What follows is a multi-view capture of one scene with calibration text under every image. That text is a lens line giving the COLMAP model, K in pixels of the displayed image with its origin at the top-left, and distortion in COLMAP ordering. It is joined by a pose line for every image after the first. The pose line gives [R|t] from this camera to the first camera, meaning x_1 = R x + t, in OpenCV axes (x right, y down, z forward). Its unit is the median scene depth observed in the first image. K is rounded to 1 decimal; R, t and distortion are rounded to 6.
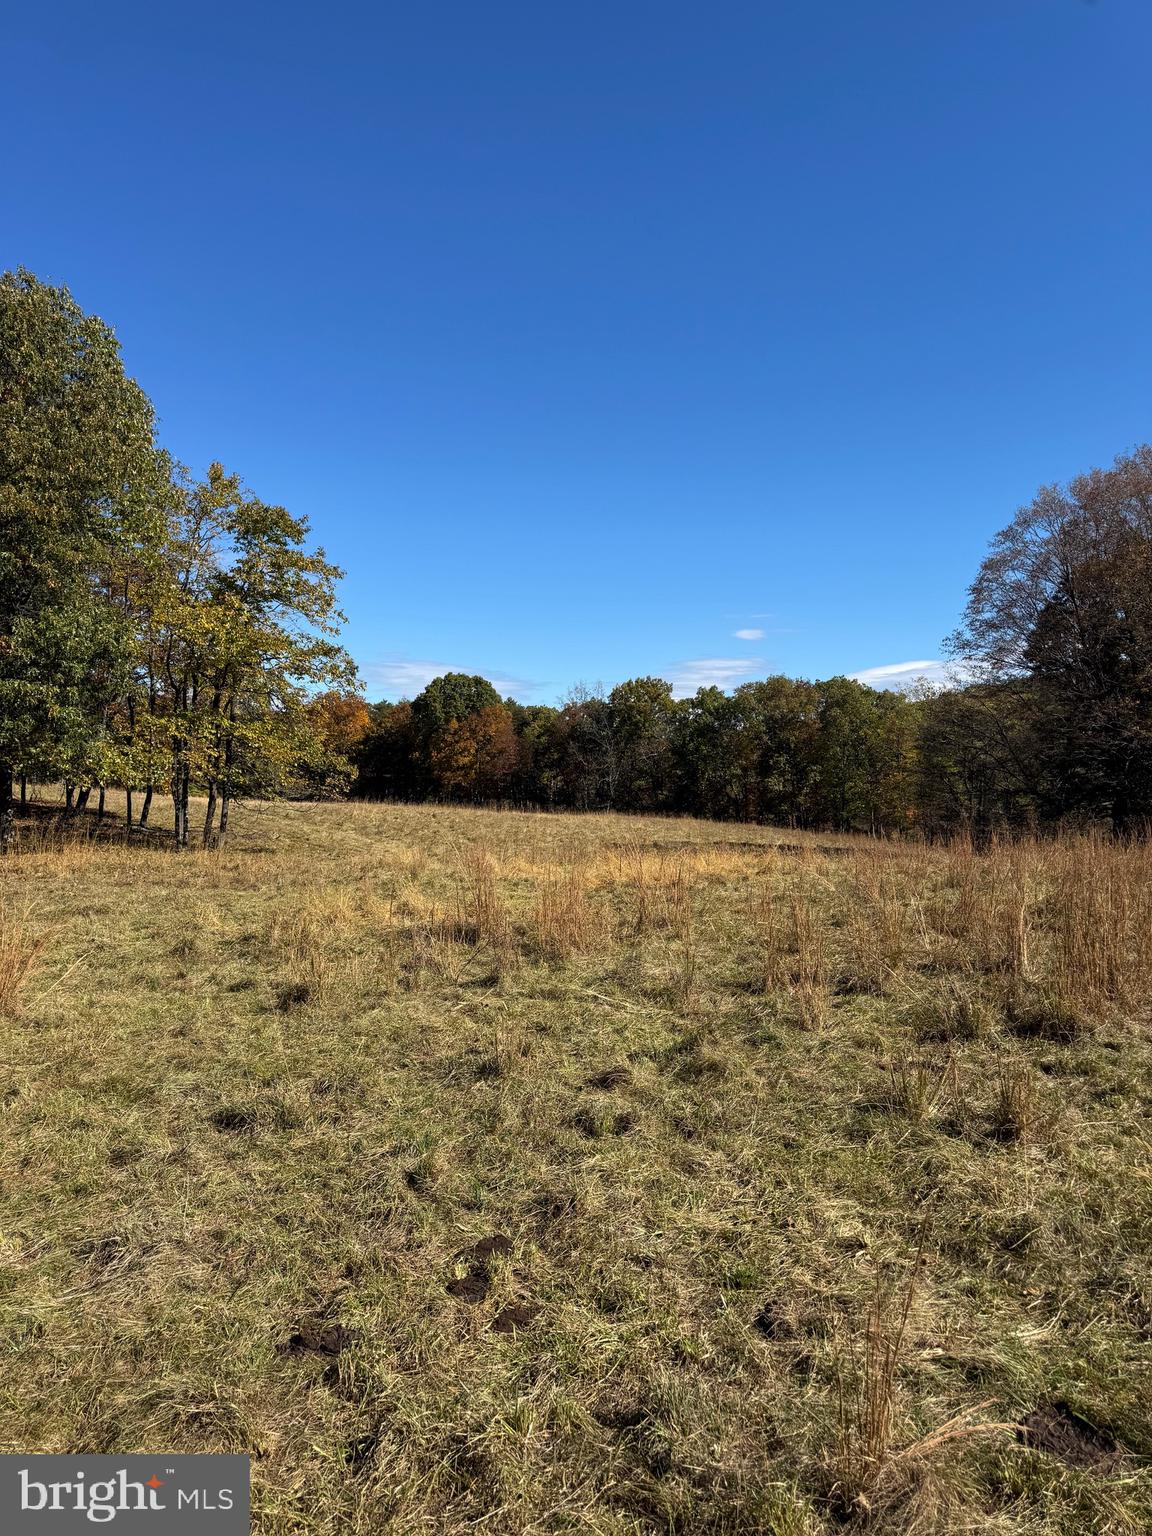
lens RADIAL K [[1093.5, 0, 578.1], [0, 1093.5, 775.3], [0, 0, 1]] dist [0.022633, -0.025124]
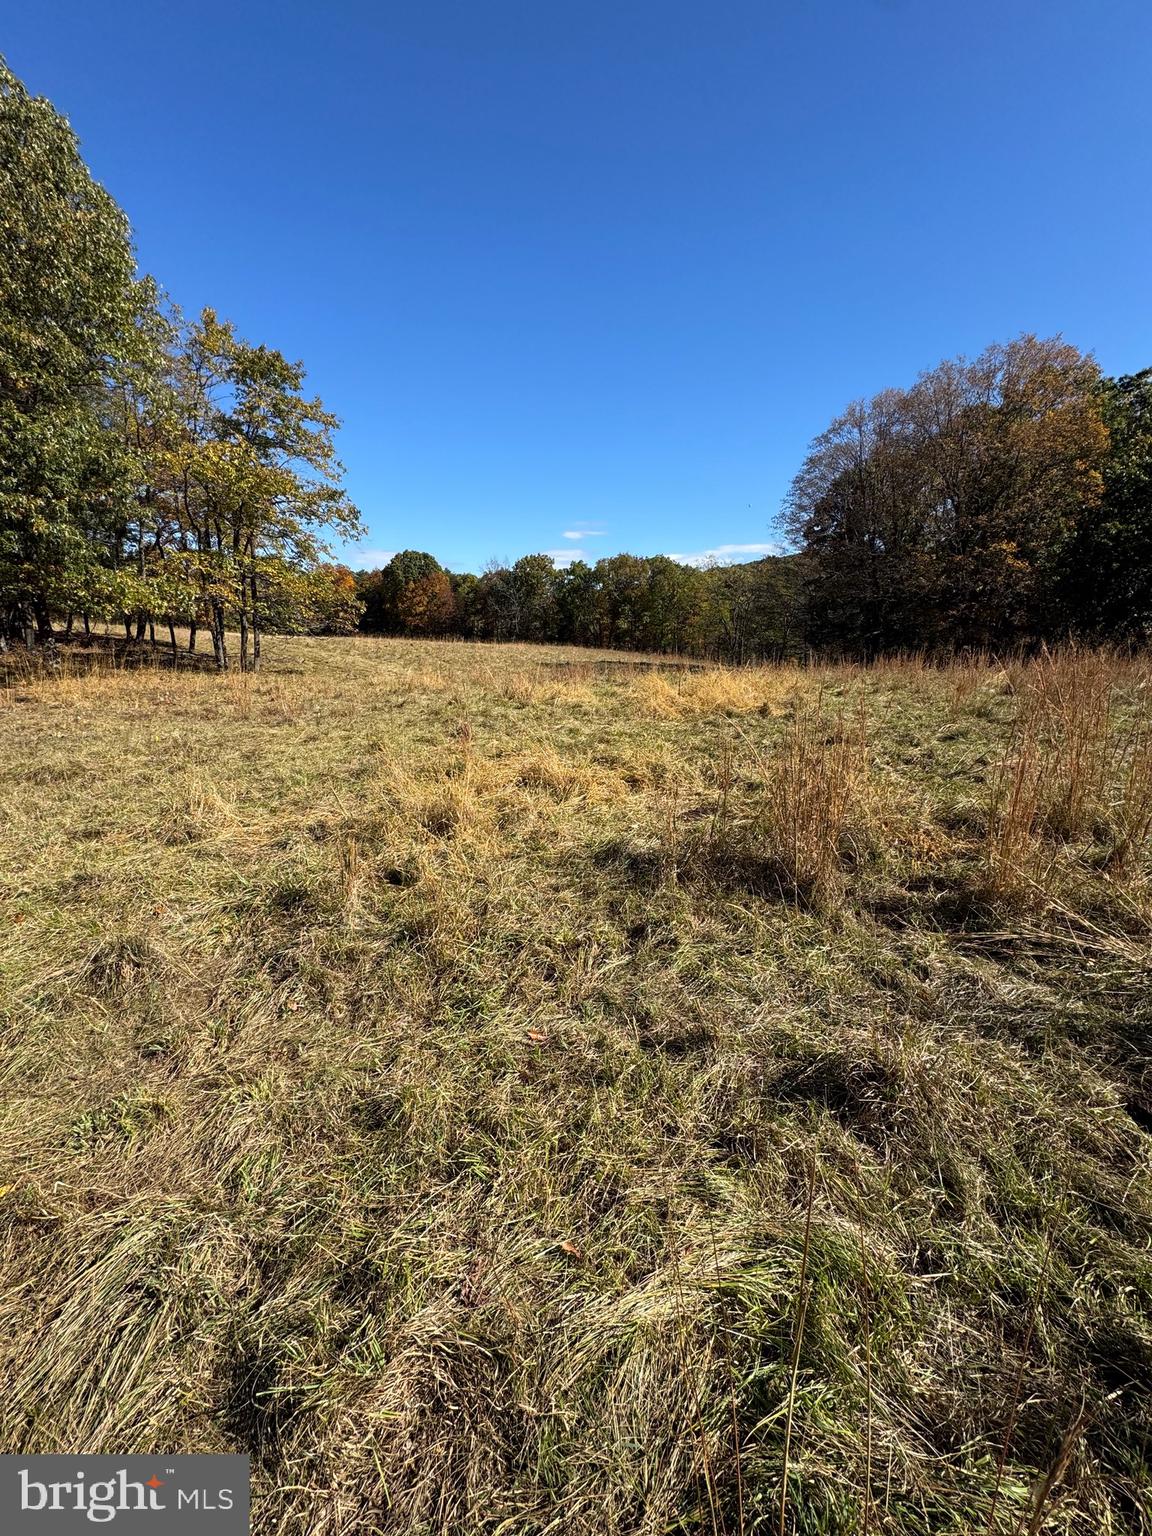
lens RADIAL K [[613.4, 0, 569.5], [0, 613.4, 782.8], [0, 0, 1]] dist [-0.004624, 0.001096]
pose [[0.990195, -0.033816, 0.135539, -0.073054], [-0.001770, 0.967143, 0.254228, 0.012177], [-0.139682, -0.251975, 0.957600, 0.250972]]
